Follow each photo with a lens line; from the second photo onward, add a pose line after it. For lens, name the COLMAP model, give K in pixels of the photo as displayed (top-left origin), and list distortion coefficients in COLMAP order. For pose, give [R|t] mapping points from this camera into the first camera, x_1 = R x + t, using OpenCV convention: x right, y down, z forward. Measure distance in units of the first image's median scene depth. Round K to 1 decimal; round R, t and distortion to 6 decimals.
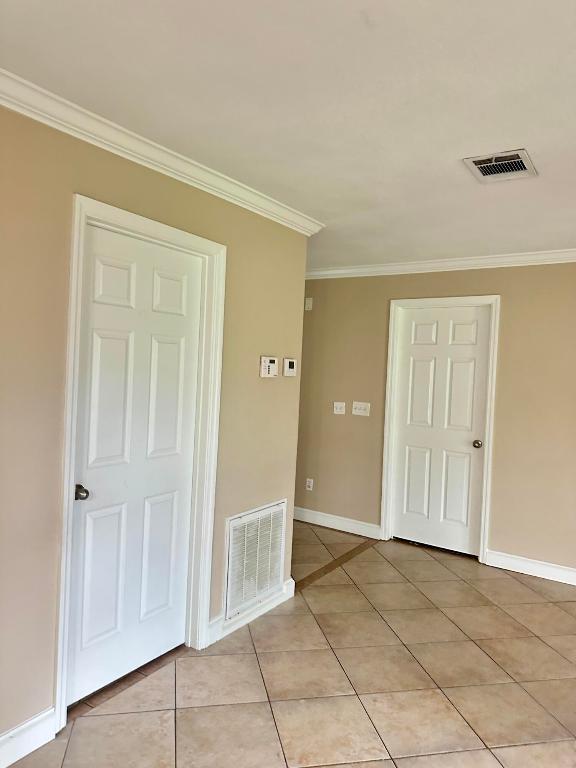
lens RADIAL K [[540.3, 0, 288.0], [0, 540.3, 384.0], [0, 0, 1]] dist [0.007978, -0.003083]
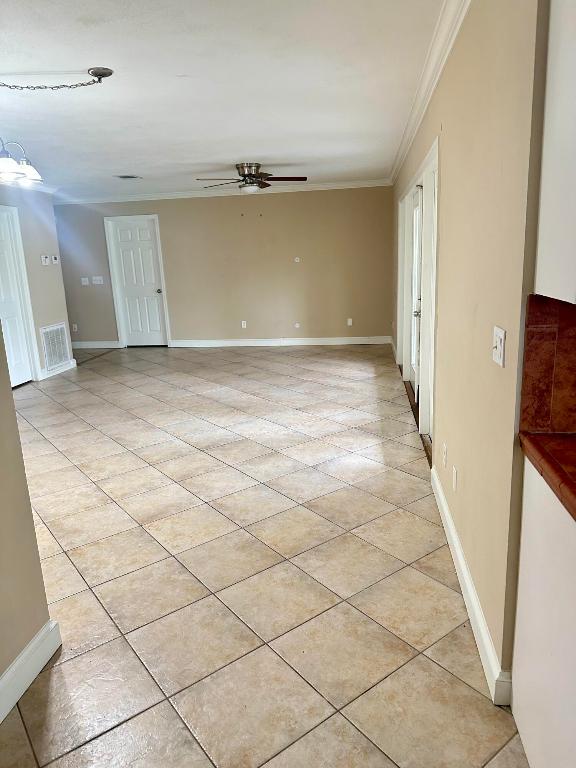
lens RADIAL K [[540.3, 0, 288.0], [0, 540.3, 384.0], [0, 0, 1]] dist [0.007978, -0.003083]
pose [[0.900246, -0.178863, 0.396946, -0.084892], [0.091957, 0.969263, 0.228196, 0.034445], [-0.425560, -0.168930, 0.889022, -1.108026]]
